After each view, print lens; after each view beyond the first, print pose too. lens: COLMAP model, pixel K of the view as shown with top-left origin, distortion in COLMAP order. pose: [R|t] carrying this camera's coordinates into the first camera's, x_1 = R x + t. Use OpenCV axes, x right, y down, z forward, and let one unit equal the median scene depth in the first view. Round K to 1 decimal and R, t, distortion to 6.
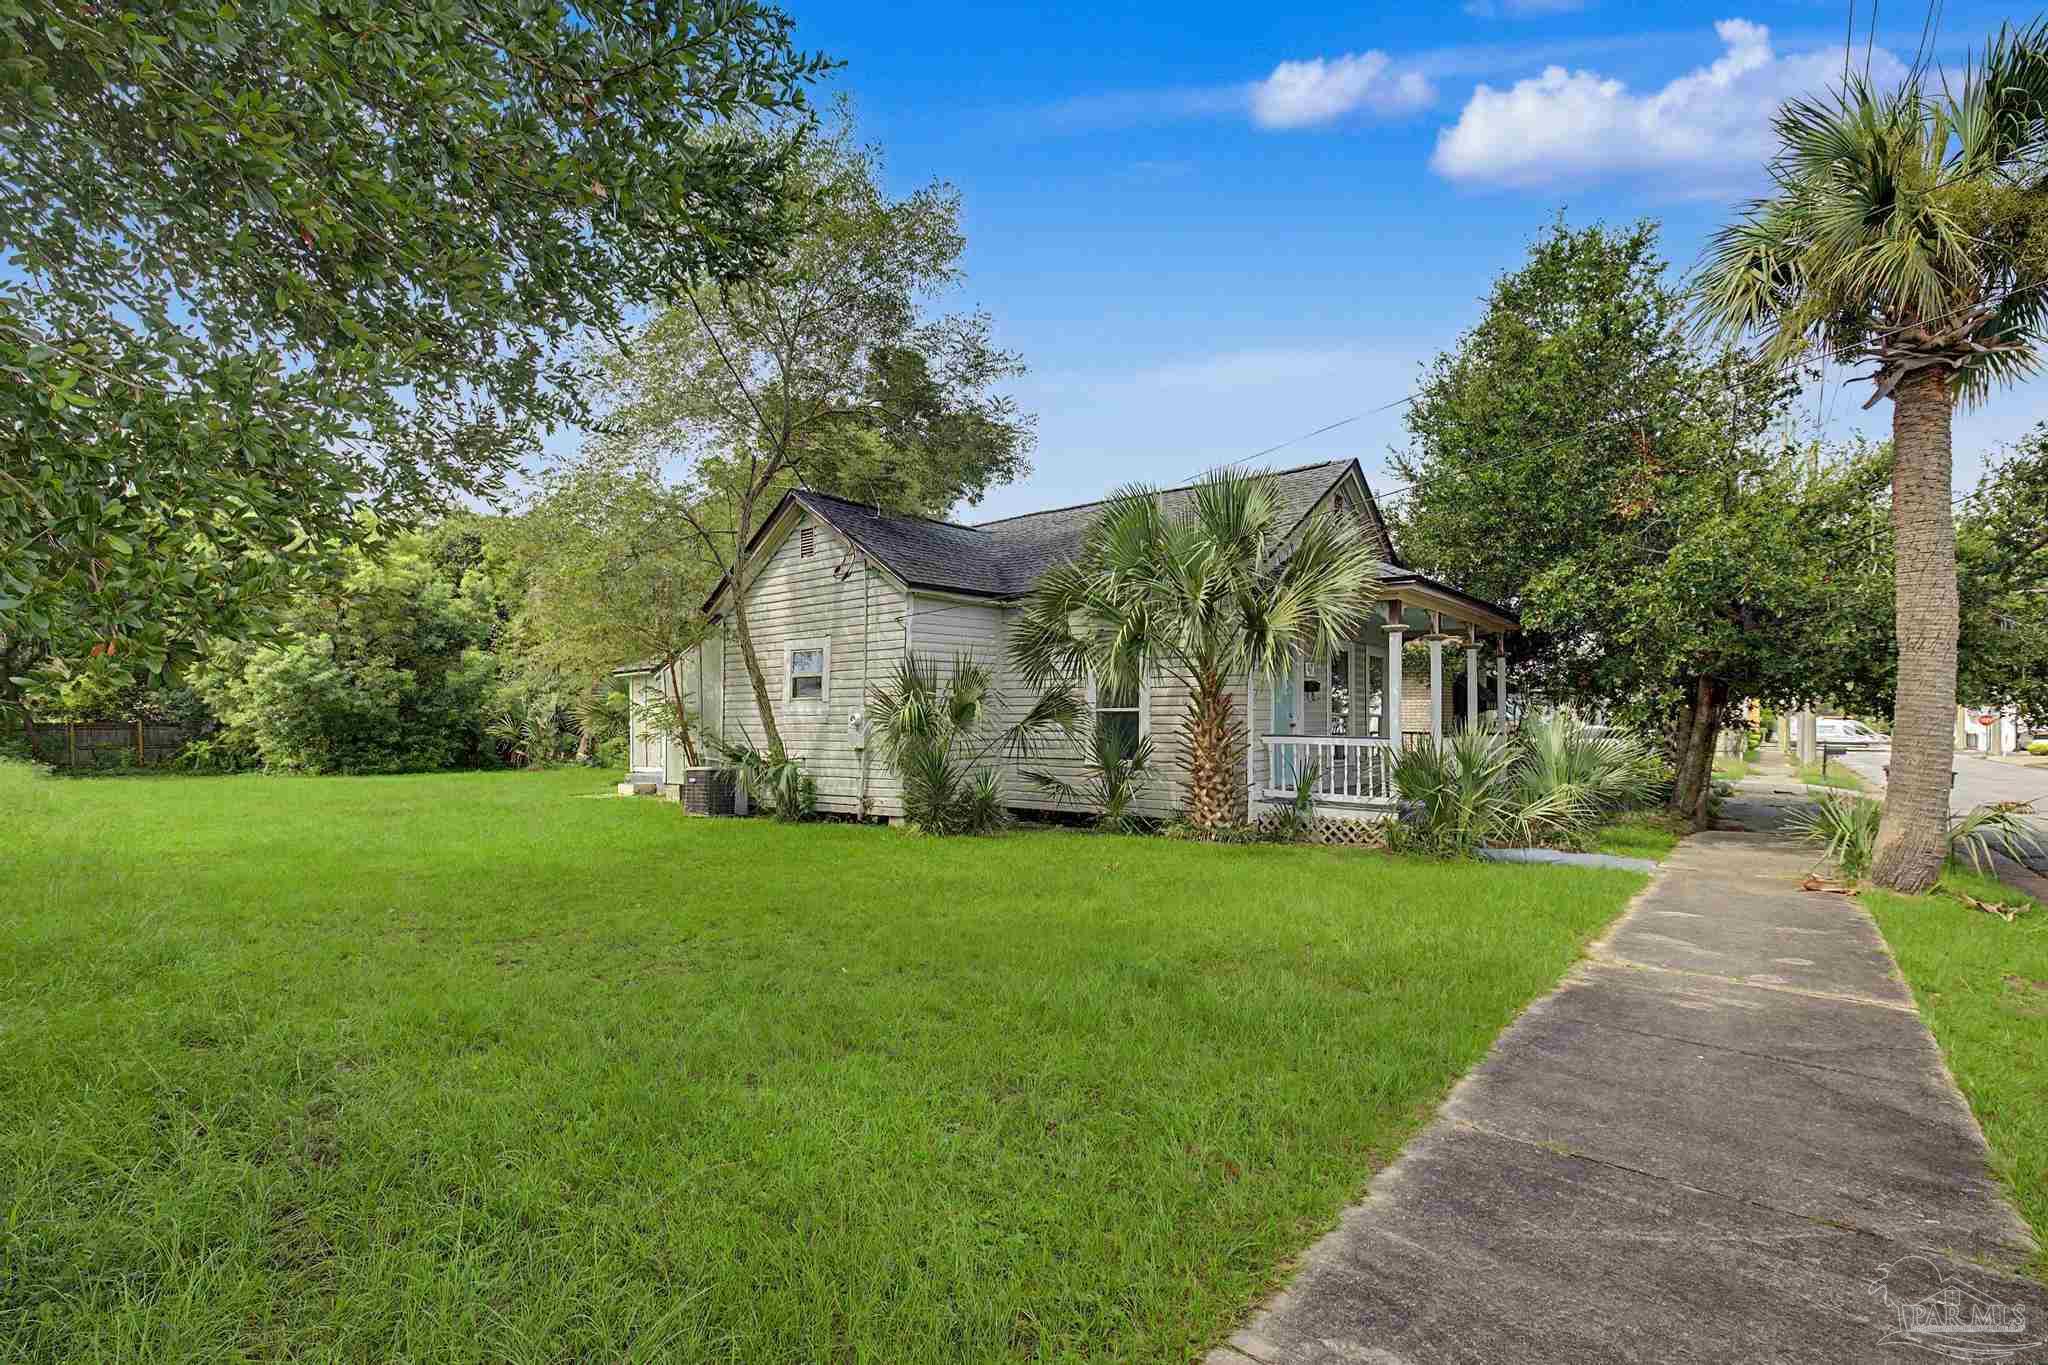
lens RADIAL K [[924.3, 0, 1015.3], [0, 924.3, 704.1], [0, 0, 1]] dist [0.000963, -0.000071]
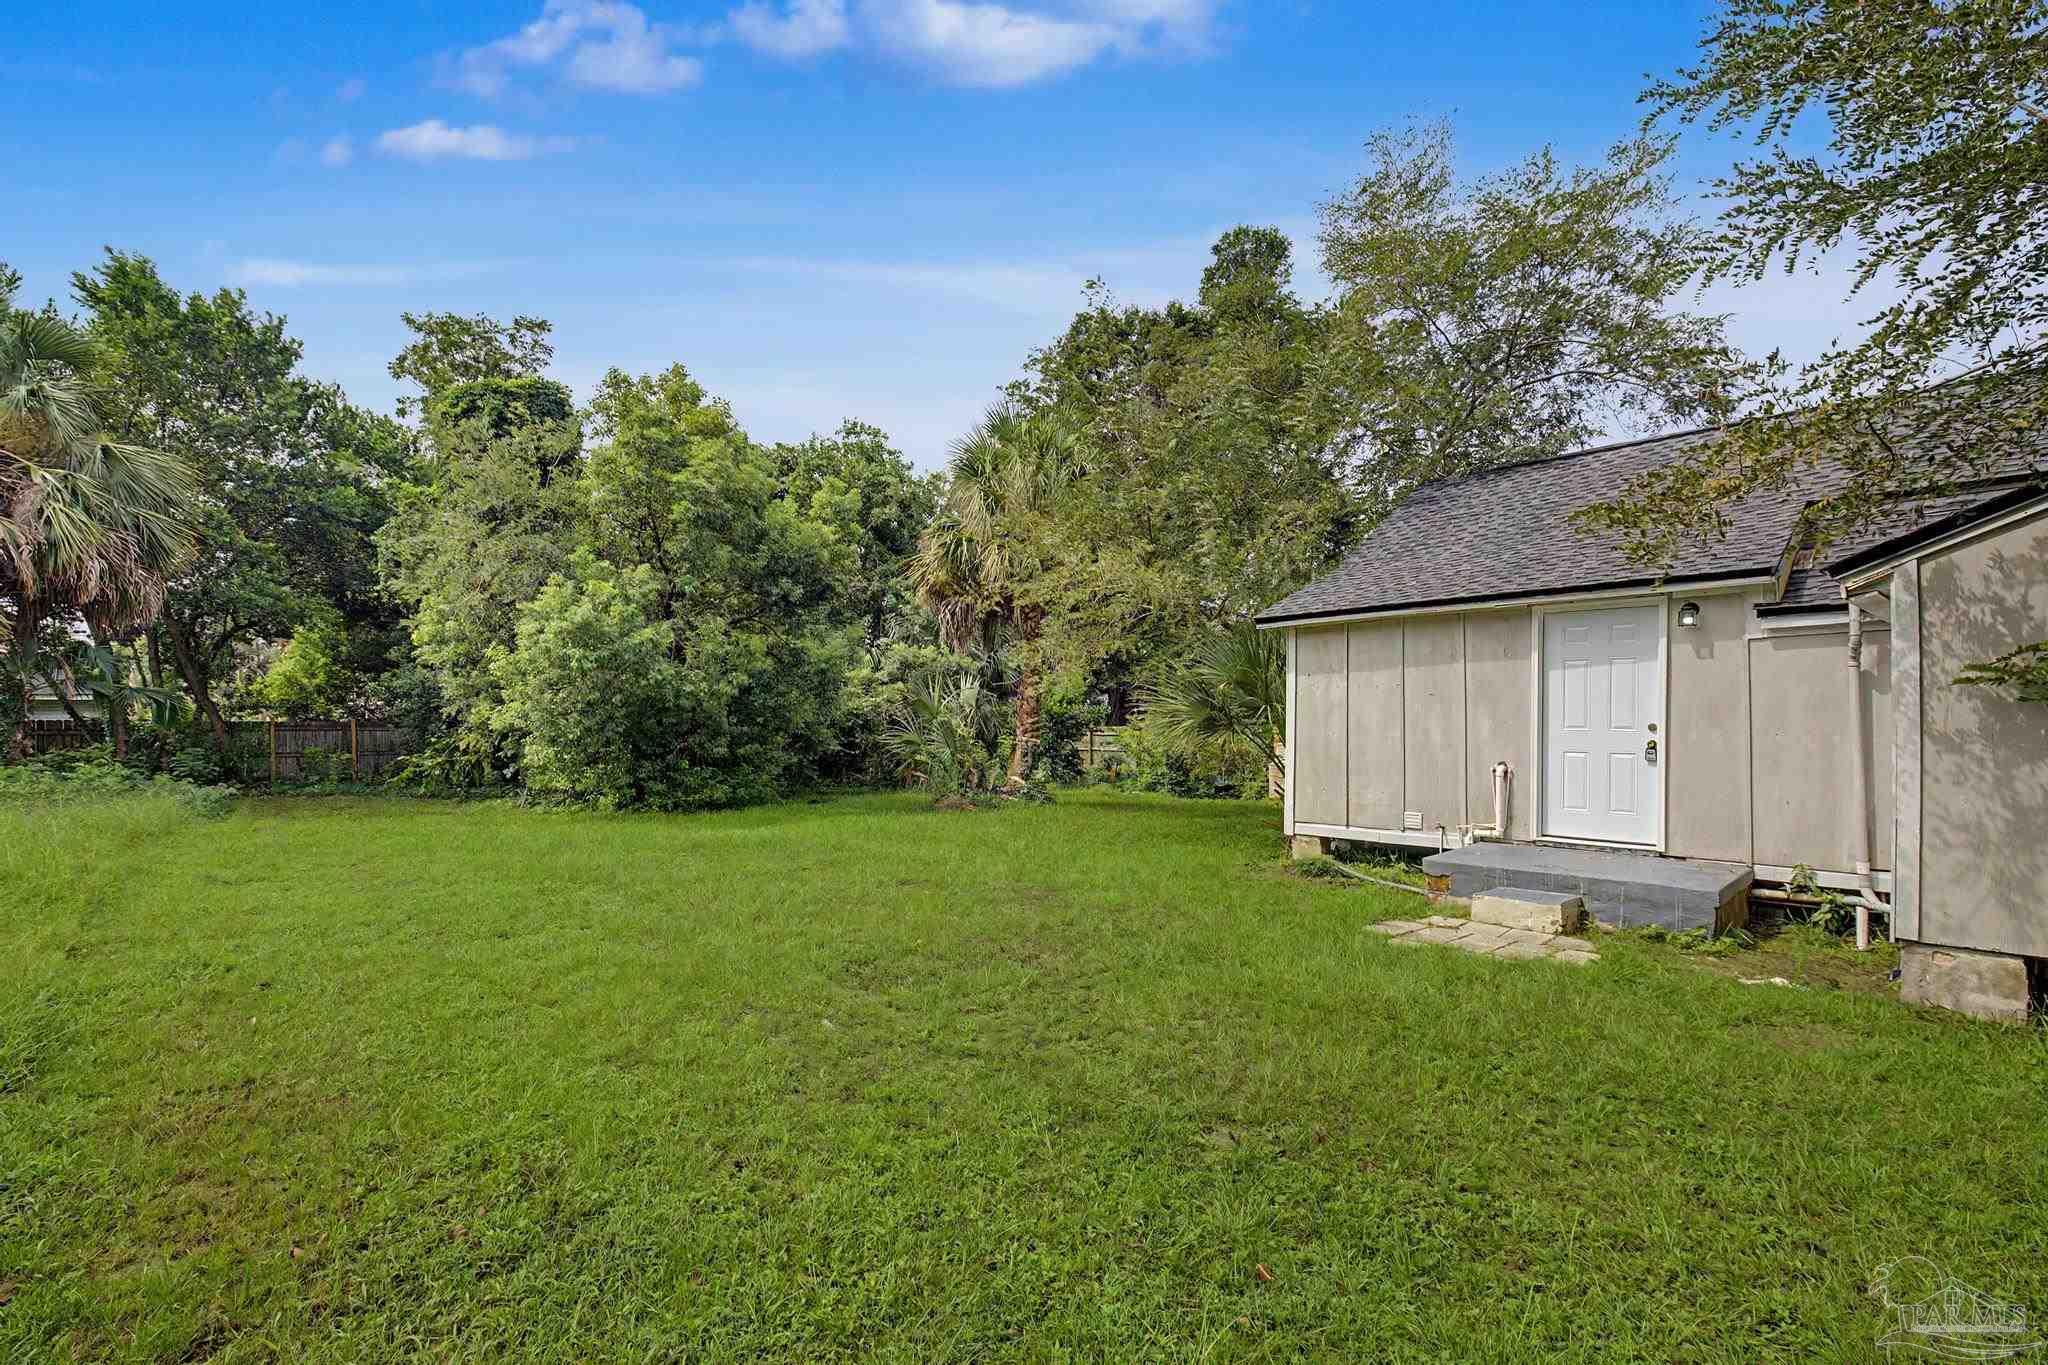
lens RADIAL K [[924.3, 0, 1015.3], [0, 924.3, 704.1], [0, 0, 1]] dist [0.000963, -0.000071]
pose [[0.989900, 0.004004, -0.141708, -0.392017], [-0.005118, 0.999959, -0.007496, 0.010637], [0.141672, 0.008146, 0.989880, 0.423802]]
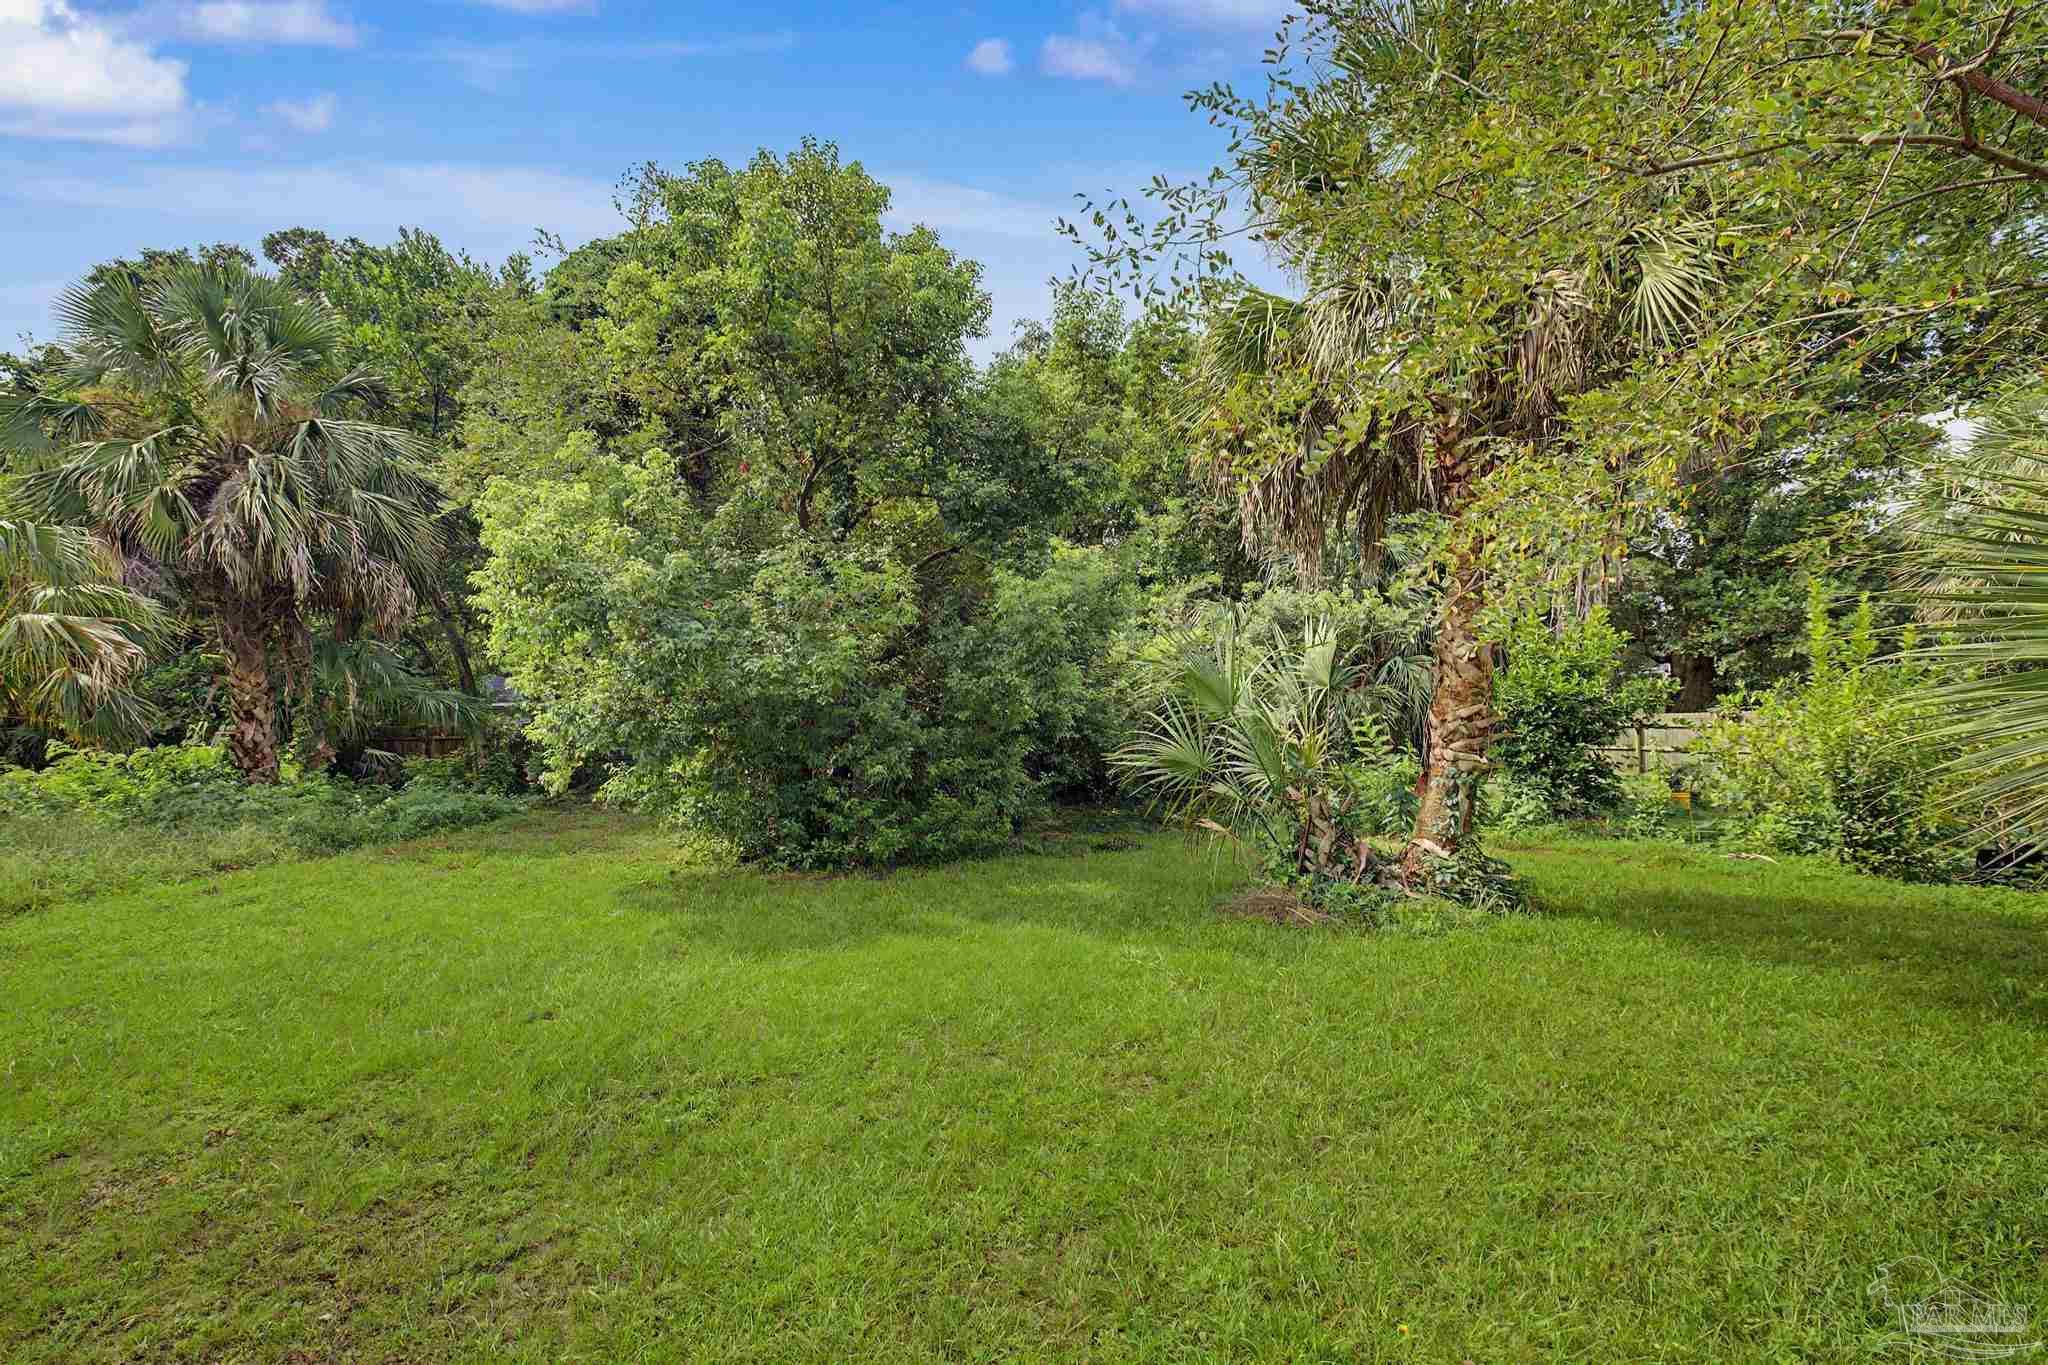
lens RADIAL K [[924.3, 0, 1015.3], [0, 924.3, 704.1], [0, 0, 1]] dist [0.000963, -0.000071]
pose [[0.792492, -0.014028, -0.609721, -0.408919], [0.018263, 0.999833, 0.000735, 0.012208], [0.609609, -0.011718, 0.792616, 0.743903]]
